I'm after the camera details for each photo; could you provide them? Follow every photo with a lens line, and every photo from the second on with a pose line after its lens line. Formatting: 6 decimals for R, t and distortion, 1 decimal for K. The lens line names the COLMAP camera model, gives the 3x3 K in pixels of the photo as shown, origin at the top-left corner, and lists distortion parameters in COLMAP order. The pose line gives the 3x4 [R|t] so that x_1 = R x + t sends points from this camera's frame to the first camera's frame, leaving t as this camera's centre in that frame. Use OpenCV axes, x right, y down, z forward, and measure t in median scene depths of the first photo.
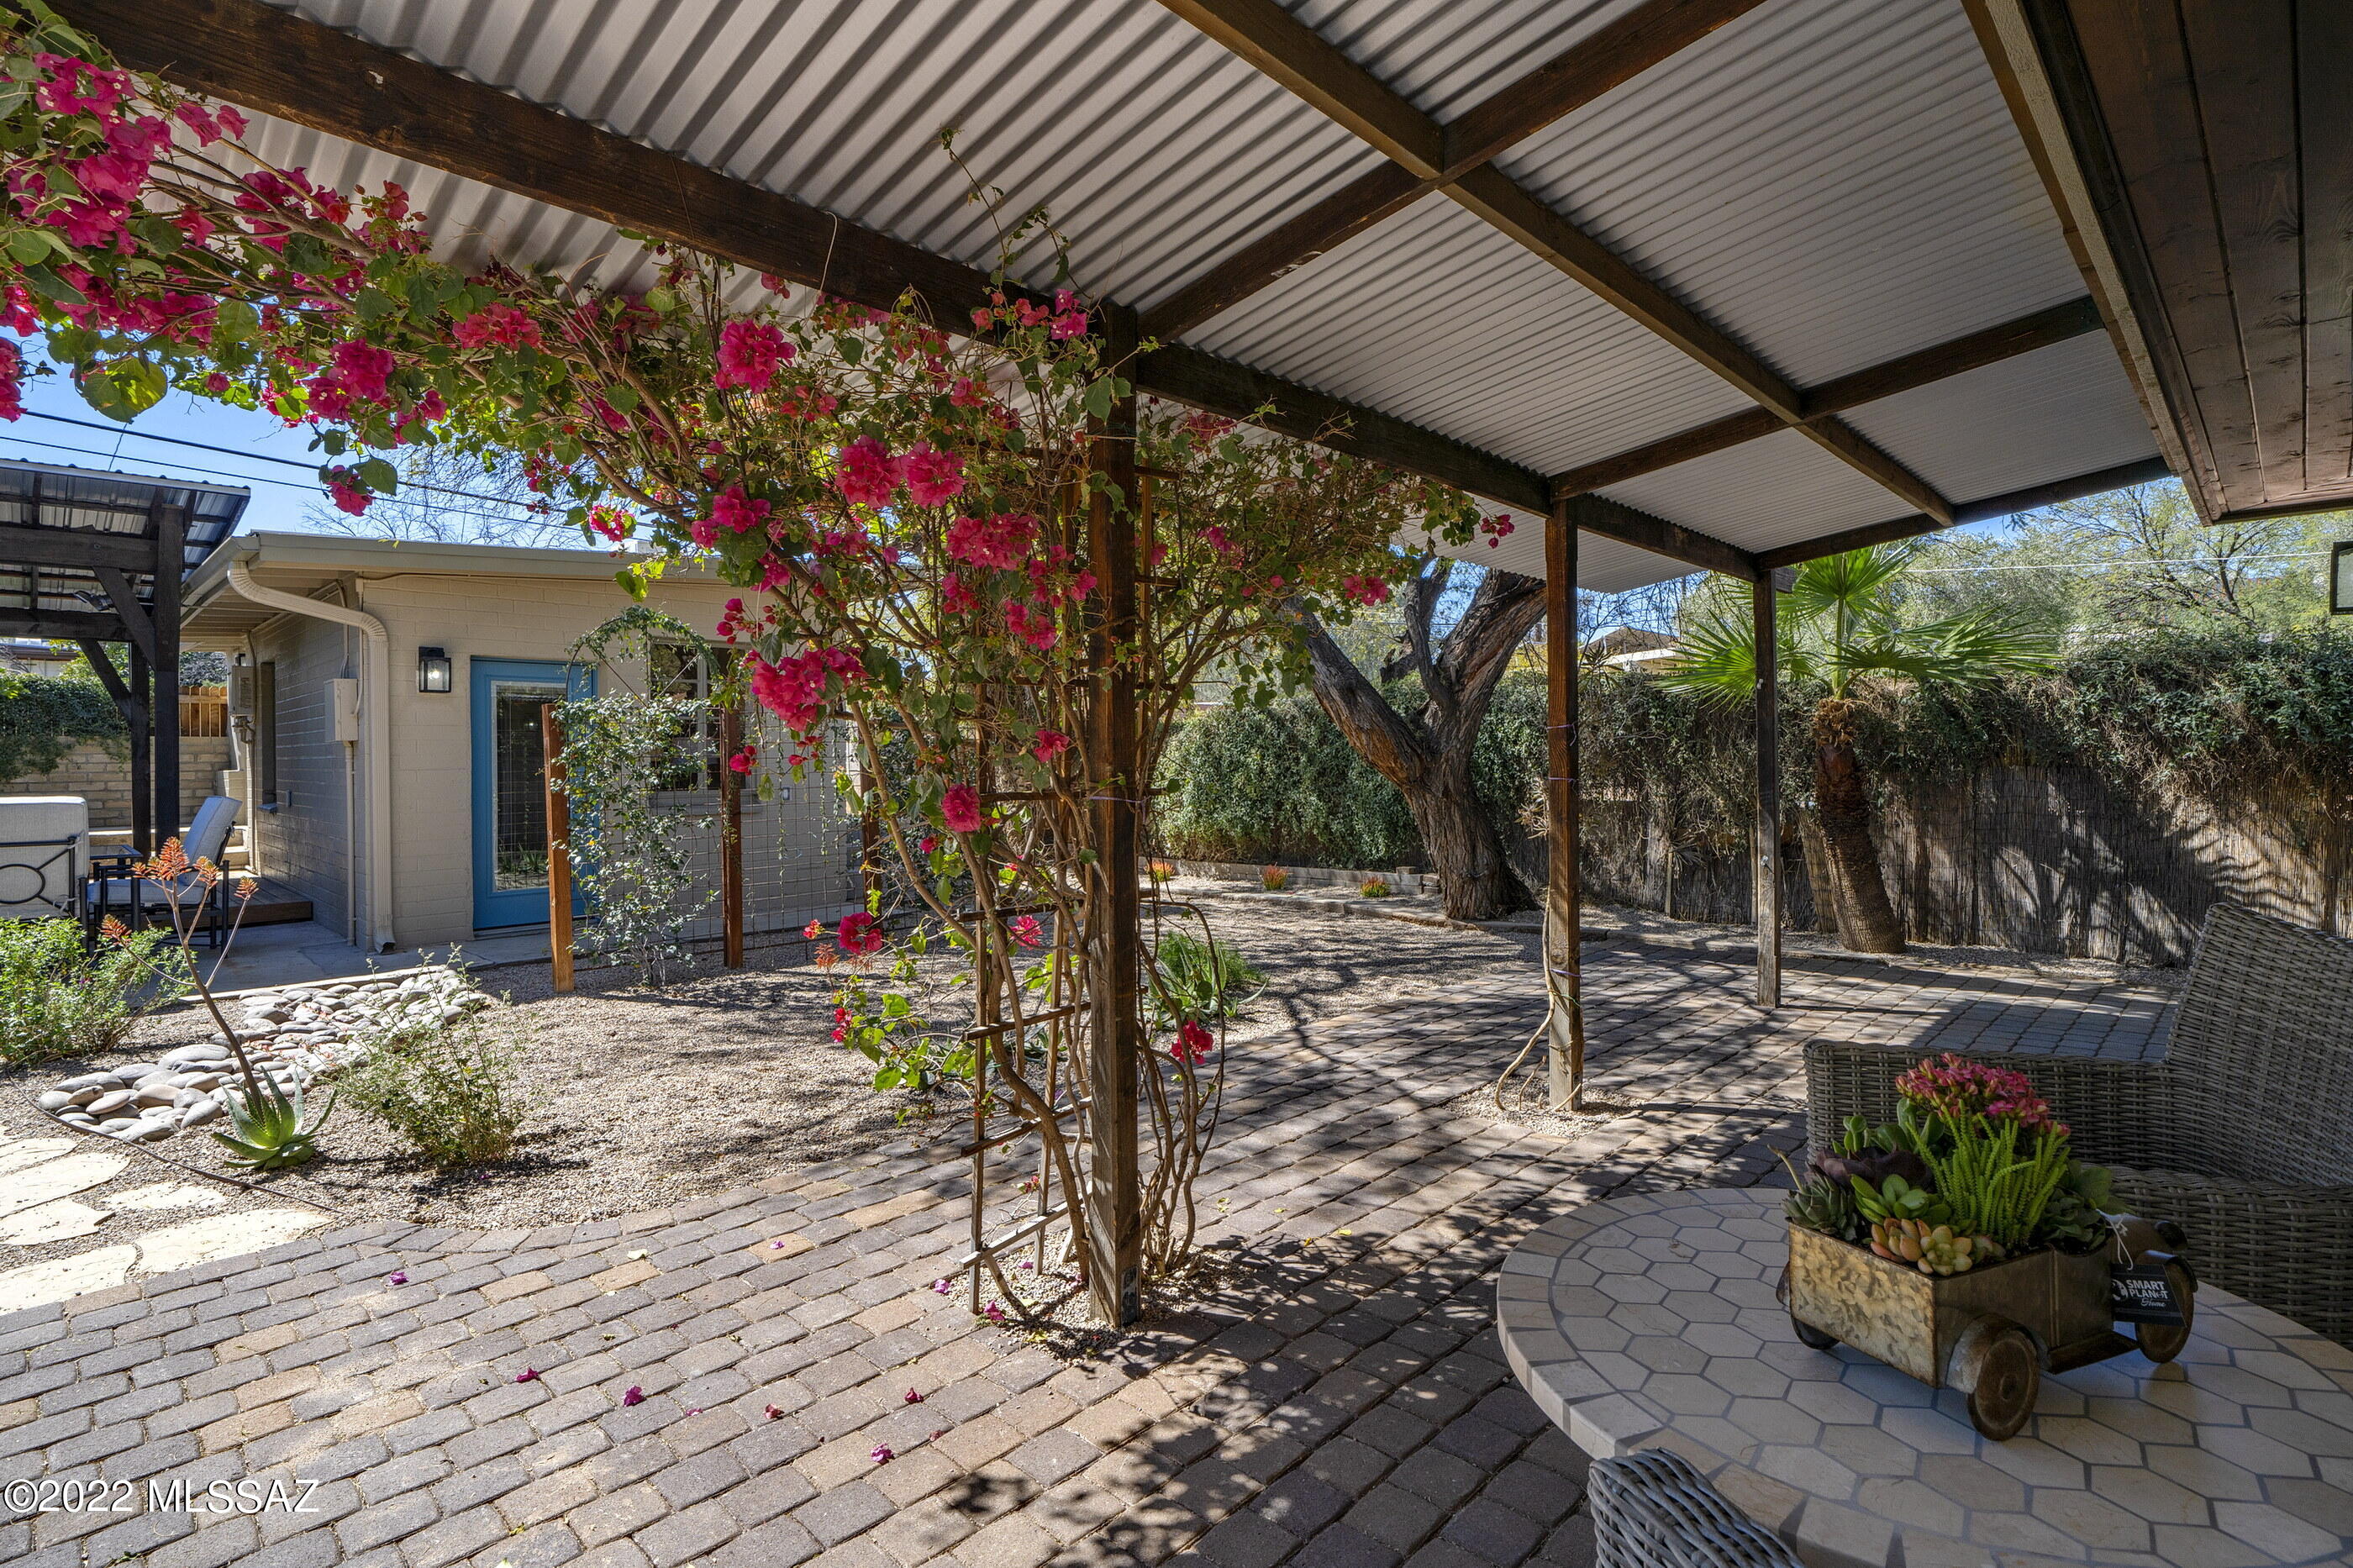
lens RADIAL K [[1119.6, 0, 1172.0], [0, 1119.6, 759.9], [0, 0, 1]] dist [0.000433, 0.000145]
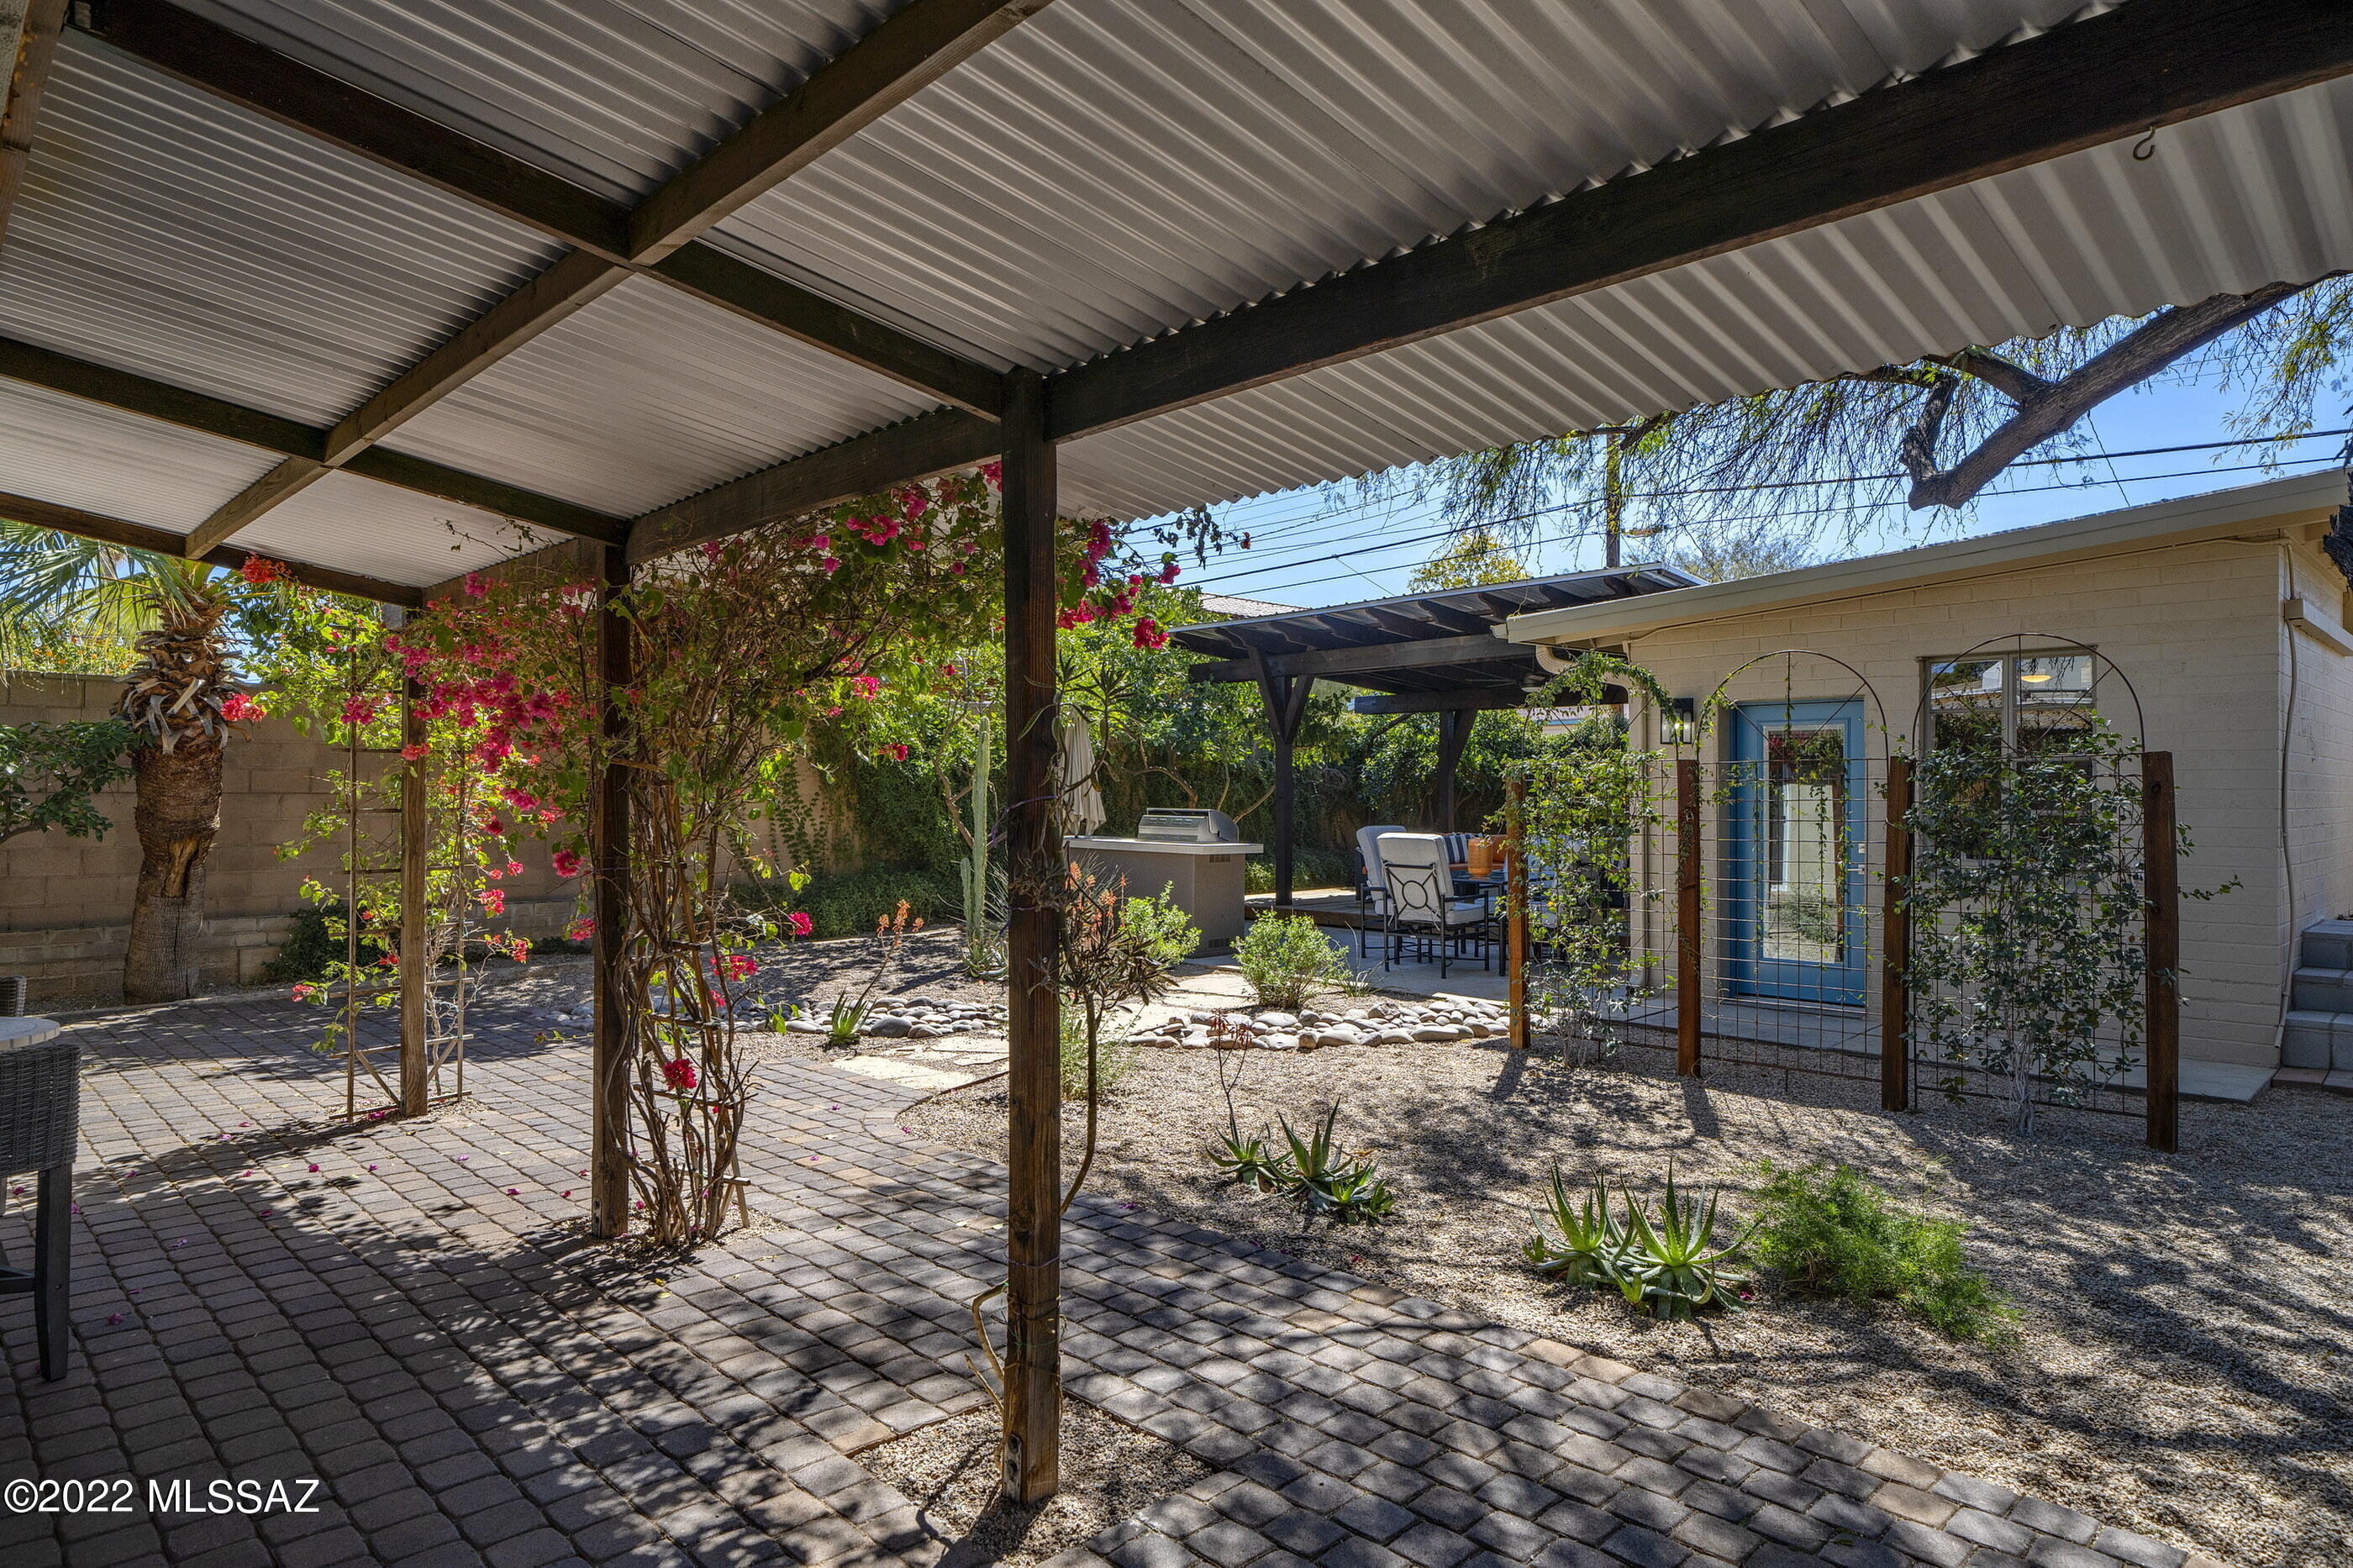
lens RADIAL K [[1347.5, 0, 1176.5], [0, 1347.5, 784.0], [0, 0, 1]] dist [-0.002557, 0.001194]
pose [[-0.002354, 0.002033, -0.999995, 1.189403], [-0.007301, 0.999971, 0.002050, -0.054390], [0.999971, 0.007306, -0.002339, 1.243403]]
